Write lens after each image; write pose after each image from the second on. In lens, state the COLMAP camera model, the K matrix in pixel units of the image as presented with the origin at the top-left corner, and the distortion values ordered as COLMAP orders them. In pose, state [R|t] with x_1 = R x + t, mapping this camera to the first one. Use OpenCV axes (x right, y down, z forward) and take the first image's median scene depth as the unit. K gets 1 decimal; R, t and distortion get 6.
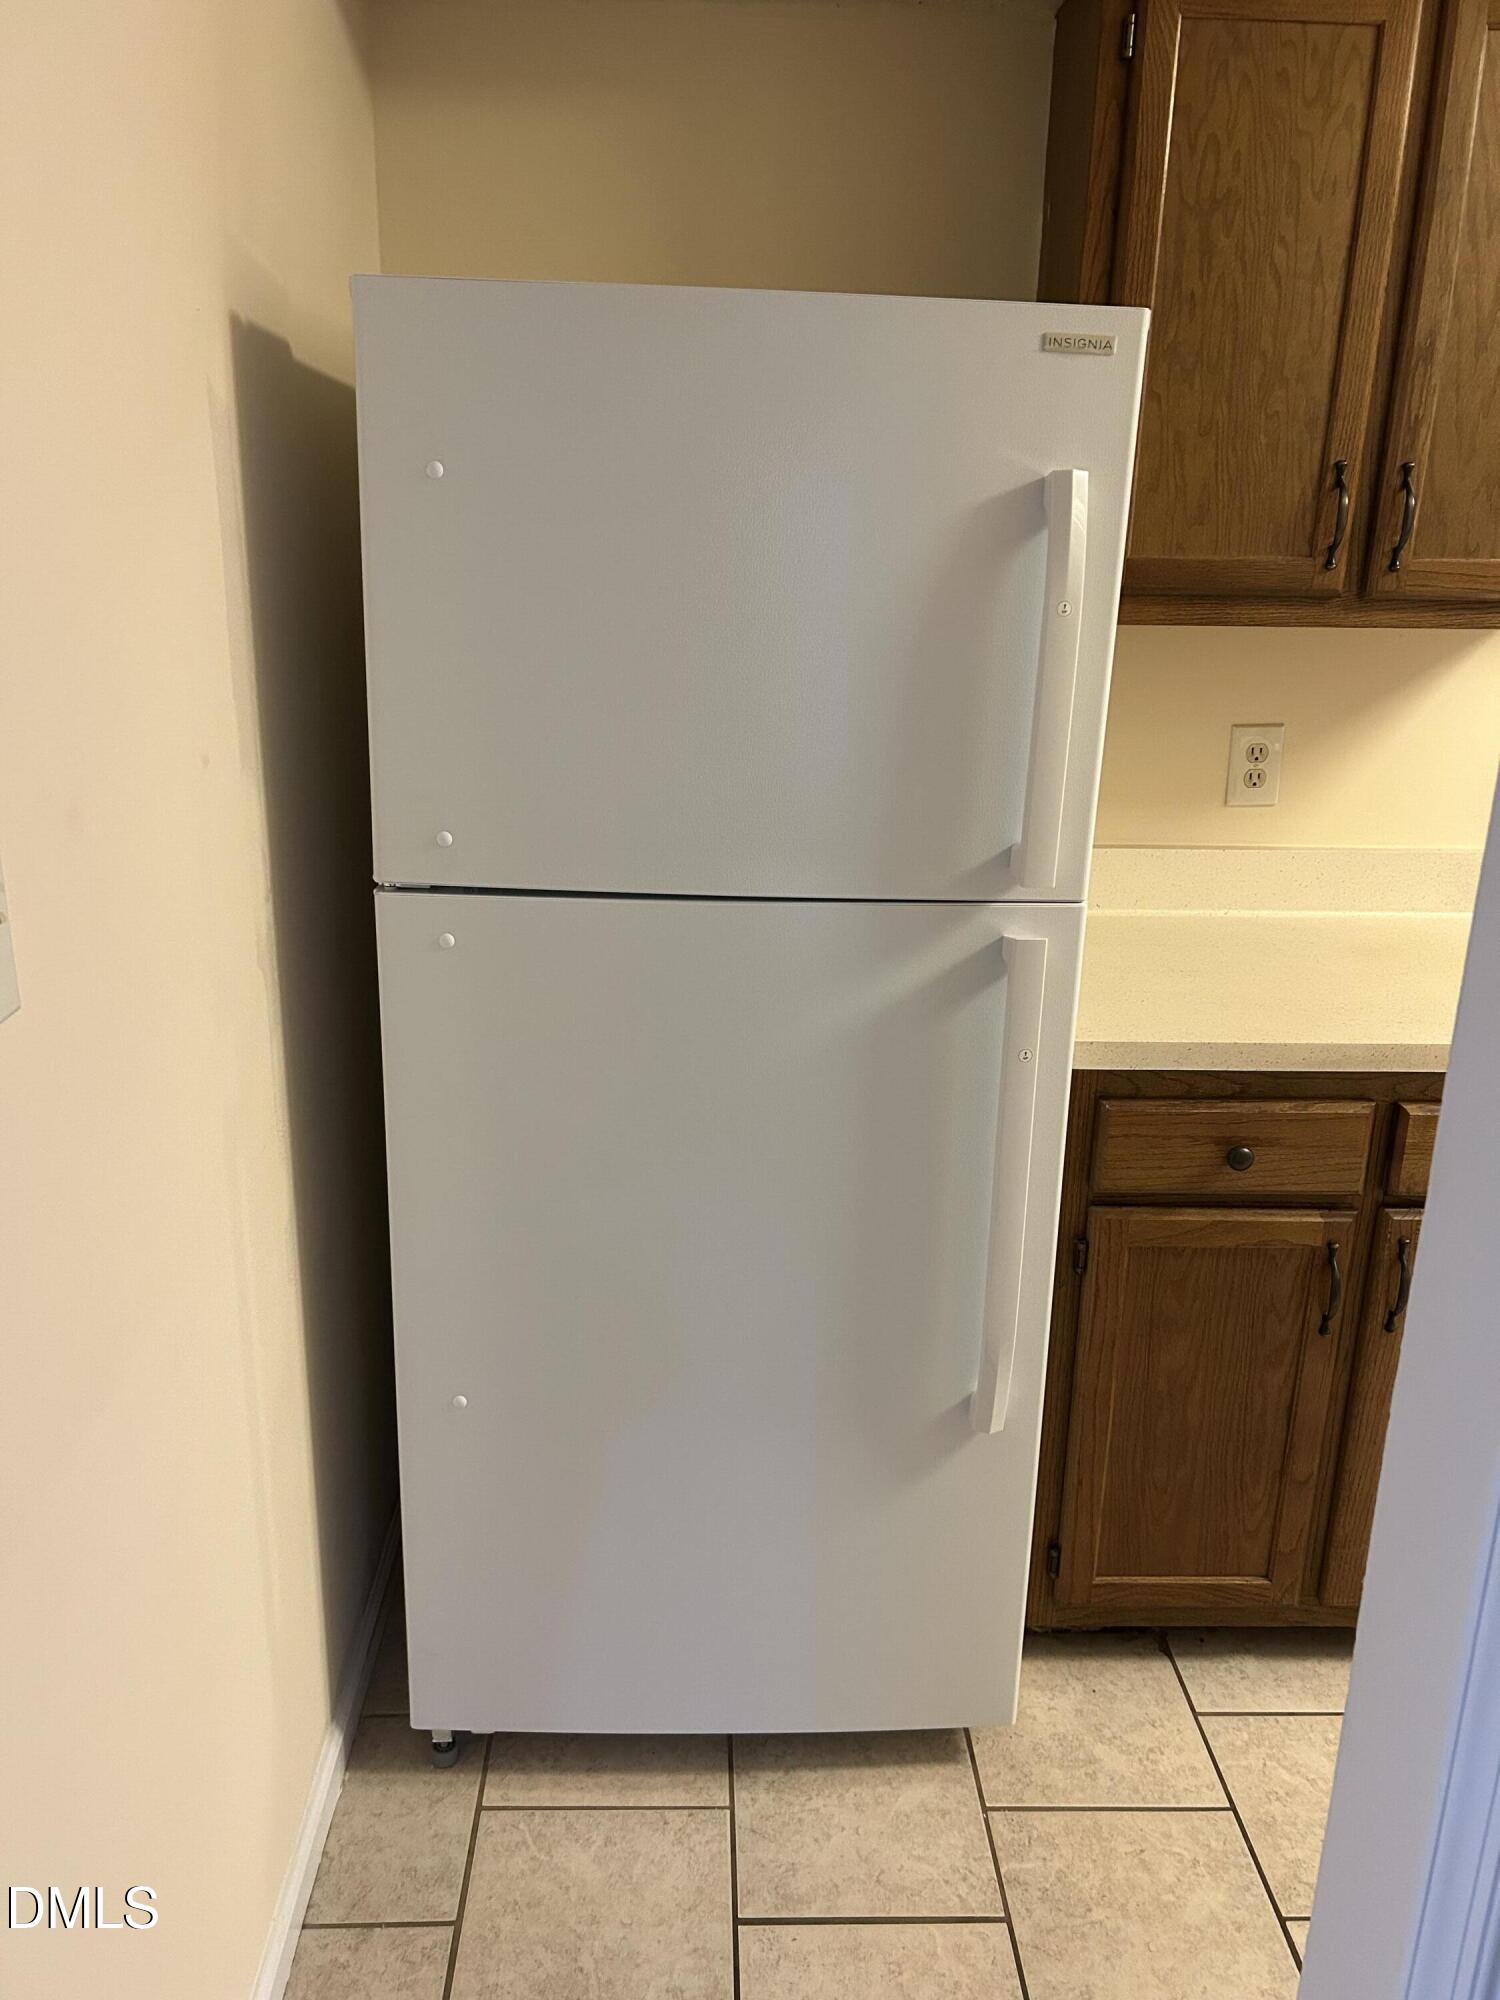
lens RADIAL K [[1499.0, 0, 701.6], [0, 1499.0, 1005.8], [0, 0, 1]] dist [0.043447, -0.048615]
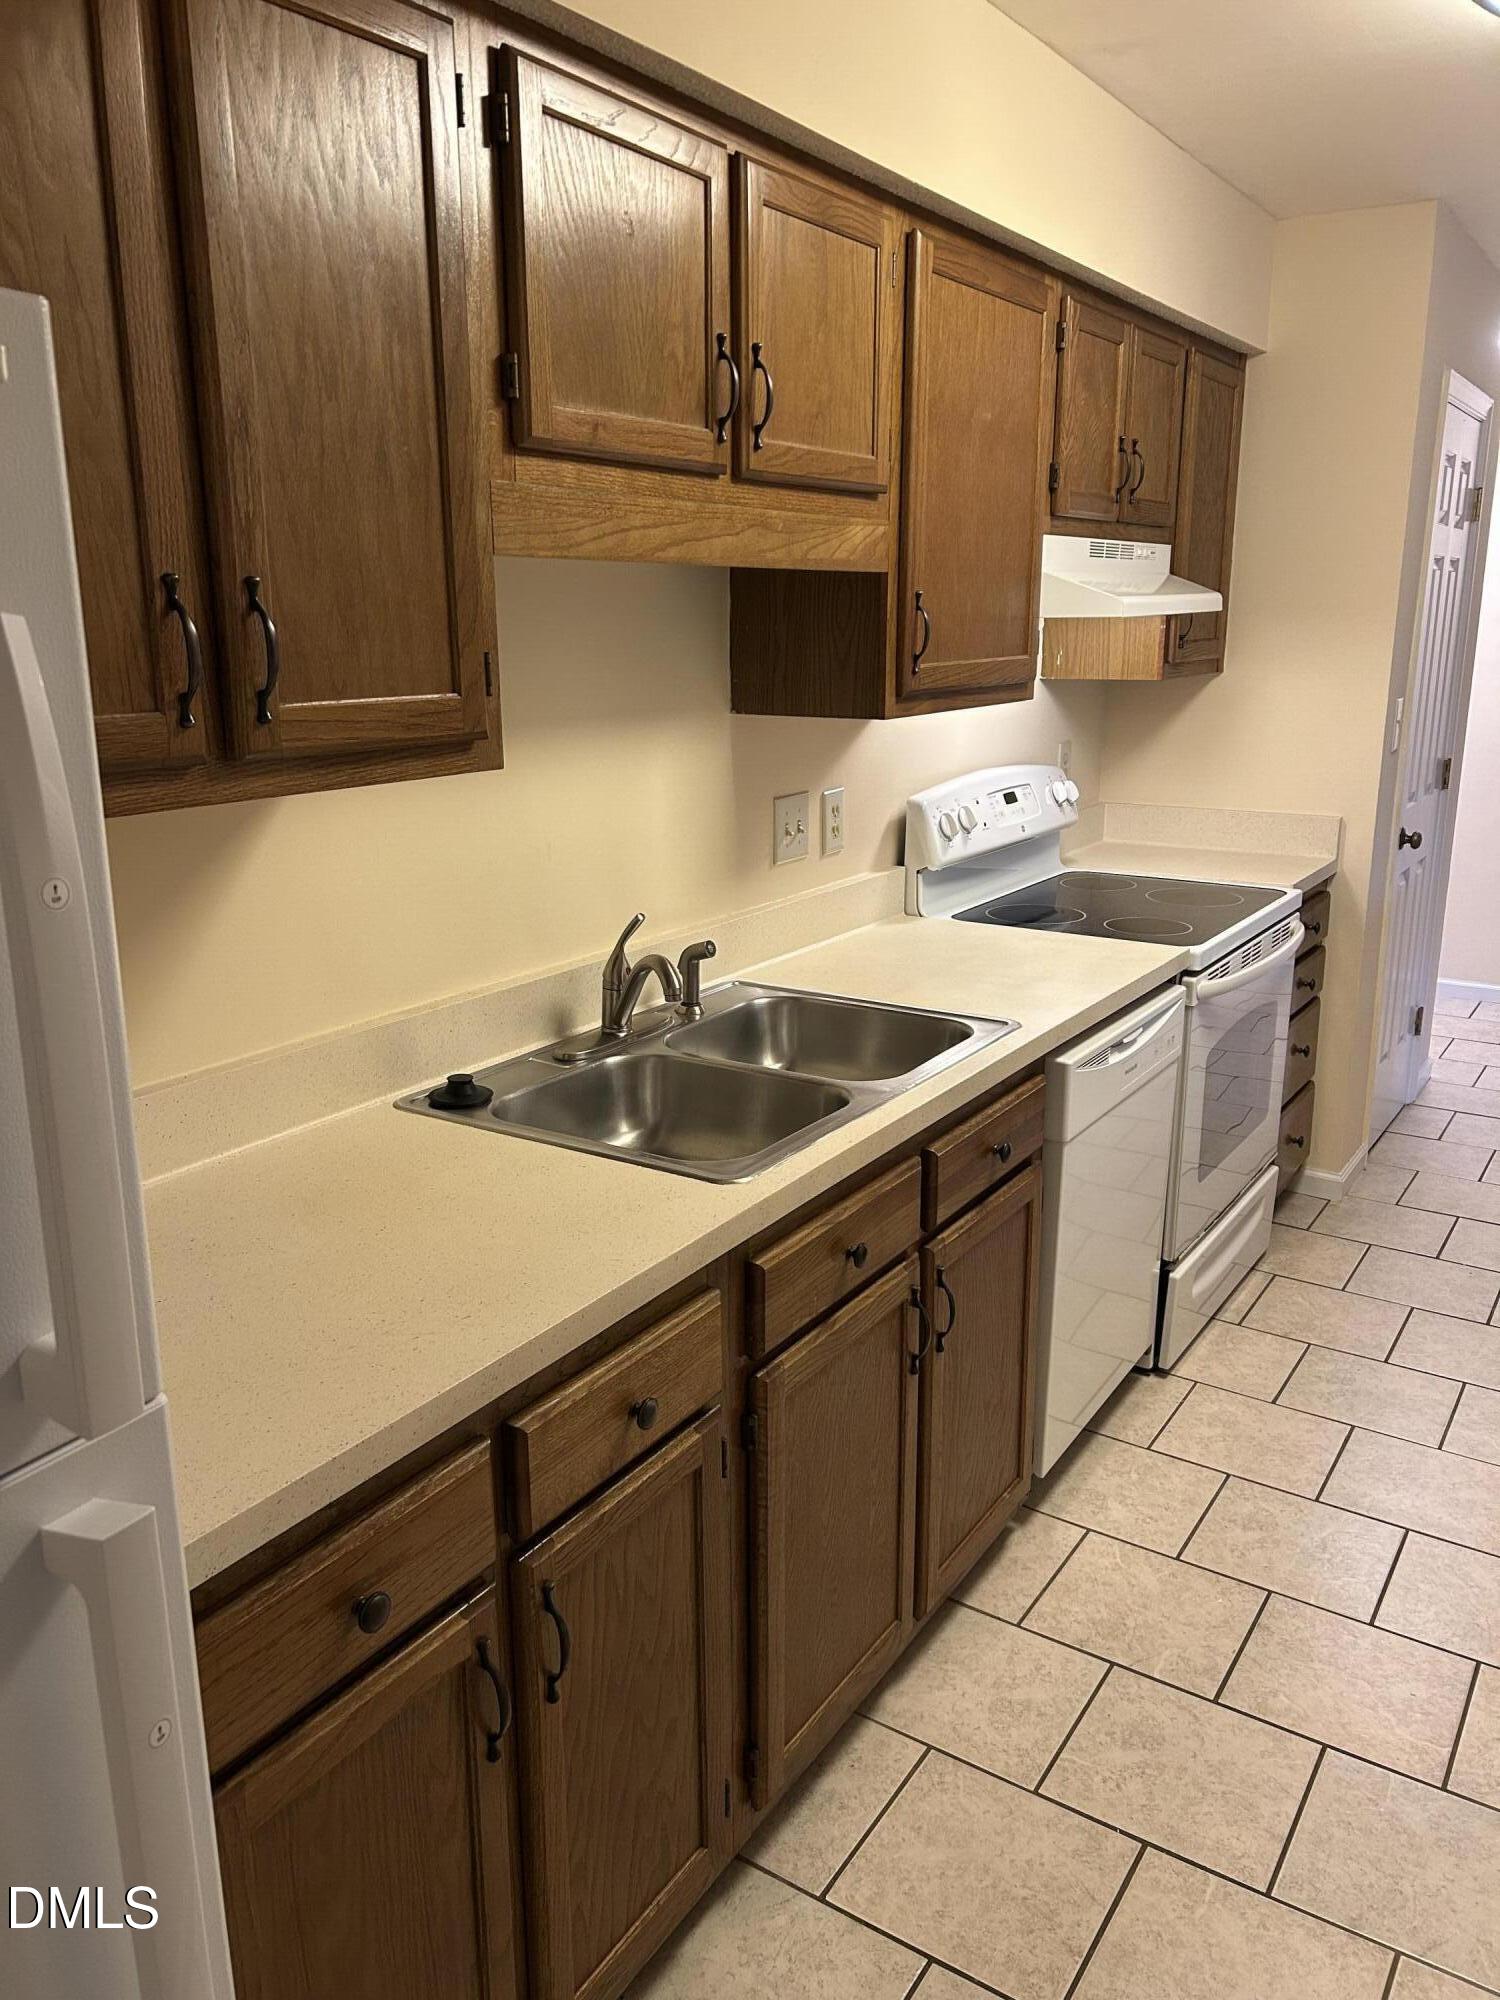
lens RADIAL K [[1499.0, 0, 737.8], [0, 1499.0, 1005.2], [0, 0, 1]] dist [0.043447, -0.048615]
pose [[0.563429, -0.219677, 0.796423, -0.018747], [0.267048, 0.960677, 0.076060, -0.155717], [-0.781814, 0.169829, 0.599937, 0.422209]]
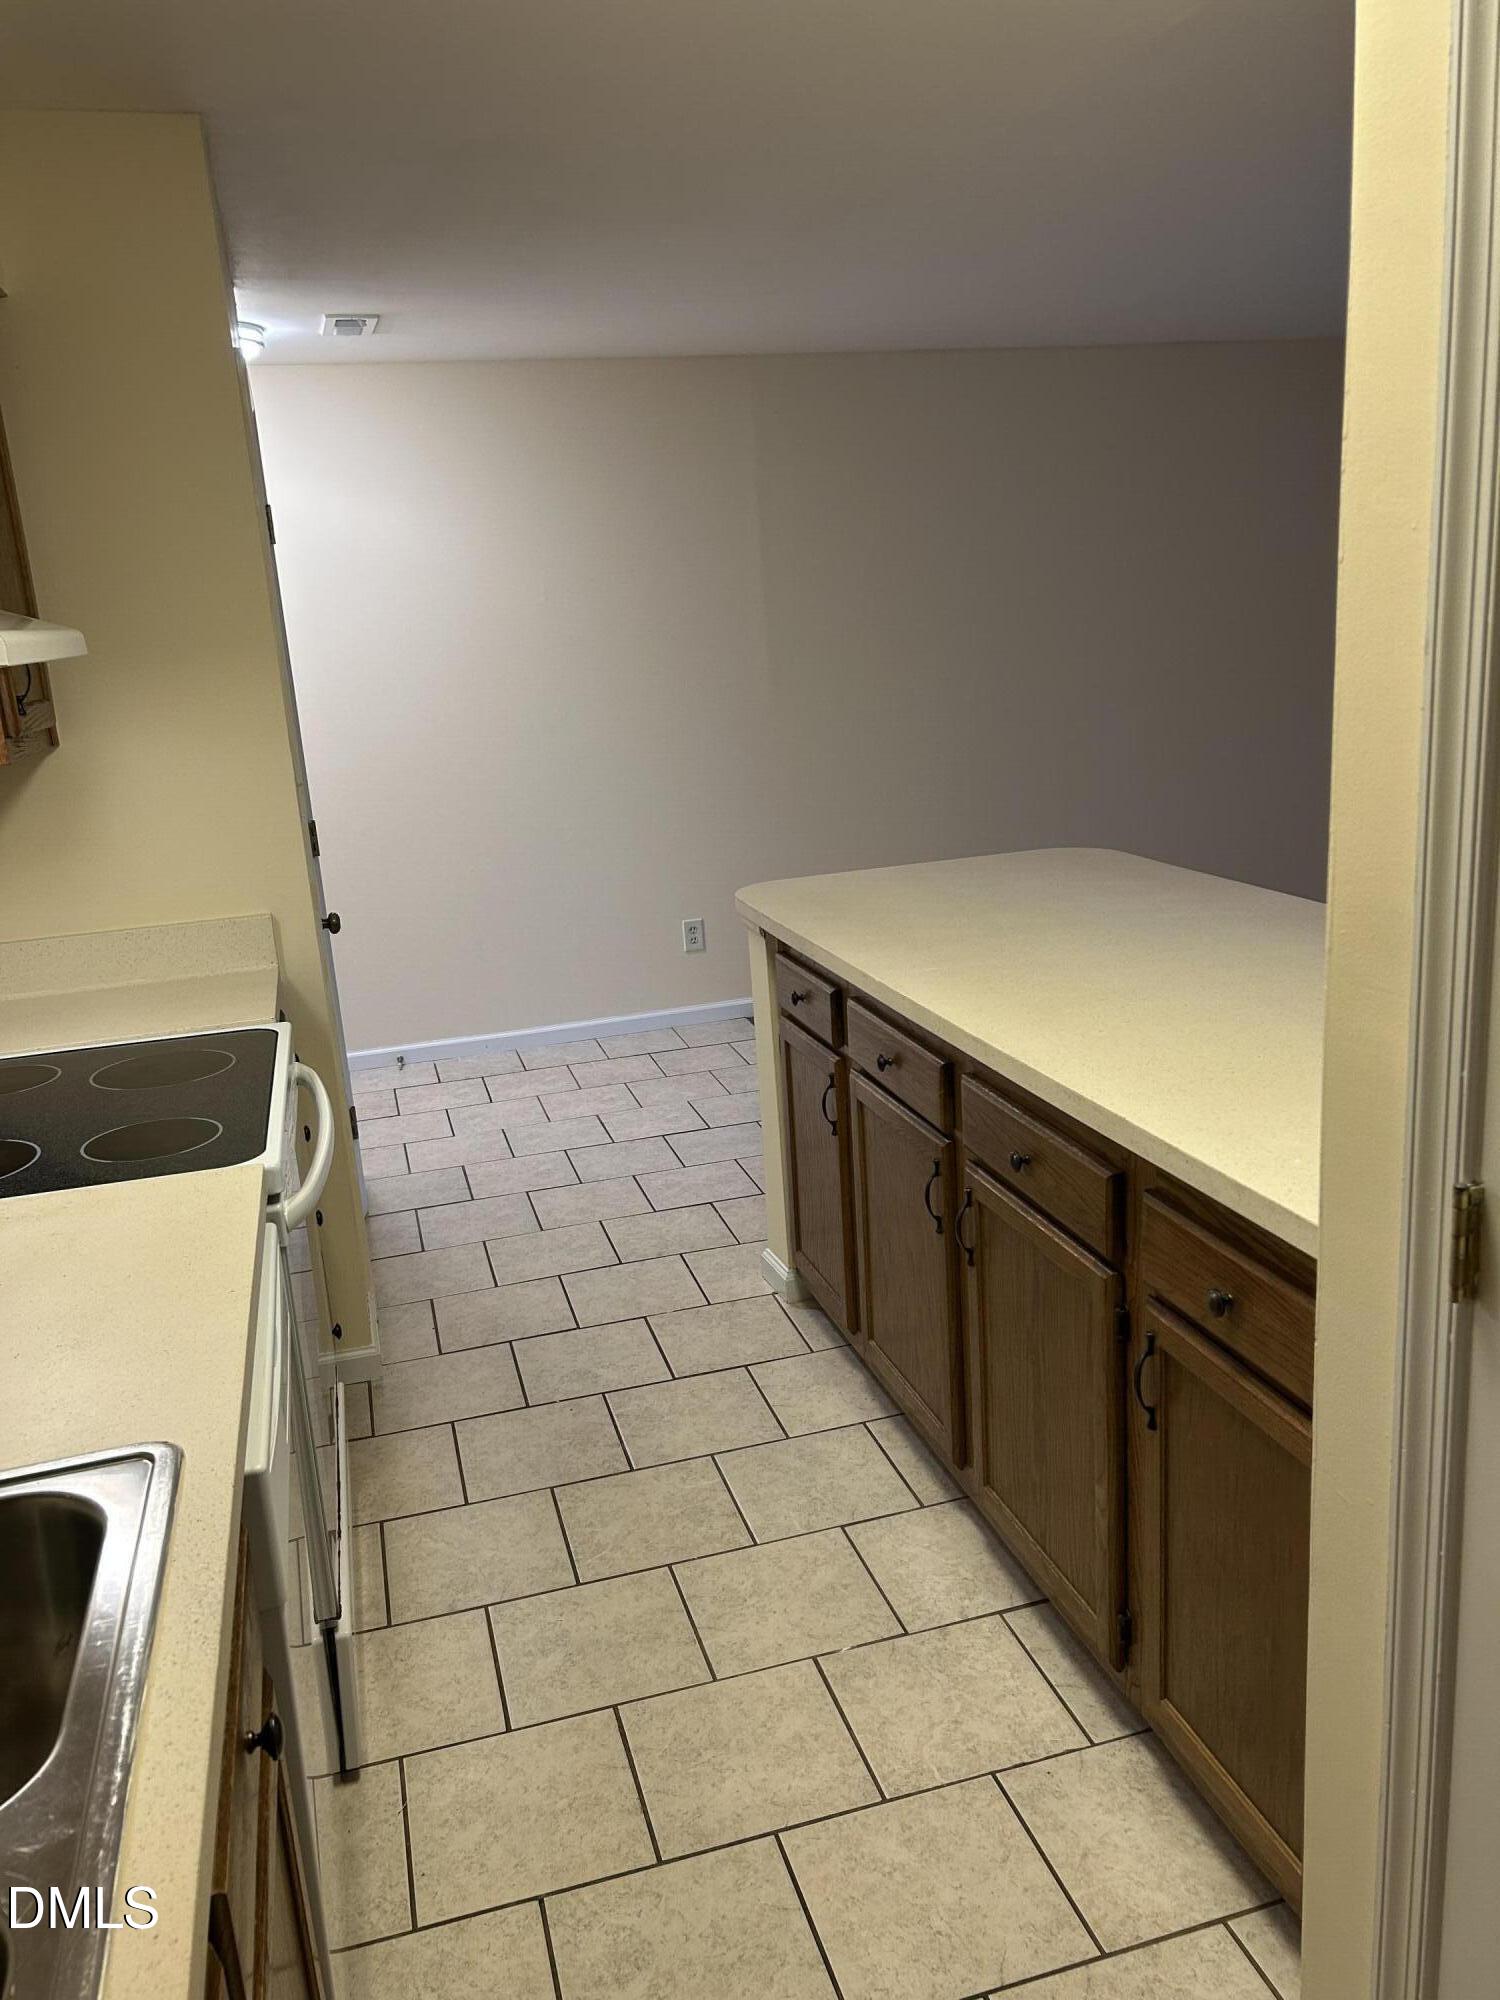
lens RADIAL K [[1499.0, 0, 764.5], [0, 1499.0, 1003.8], [0, 0, 1]] dist [0.043447, -0.048615]
pose [[-0.268624, -0.228428, 0.935768, 0.489540], [0.358383, 0.878031, 0.317212, -0.260418], [-0.894094, 0.420574, -0.153995, 0.787787]]
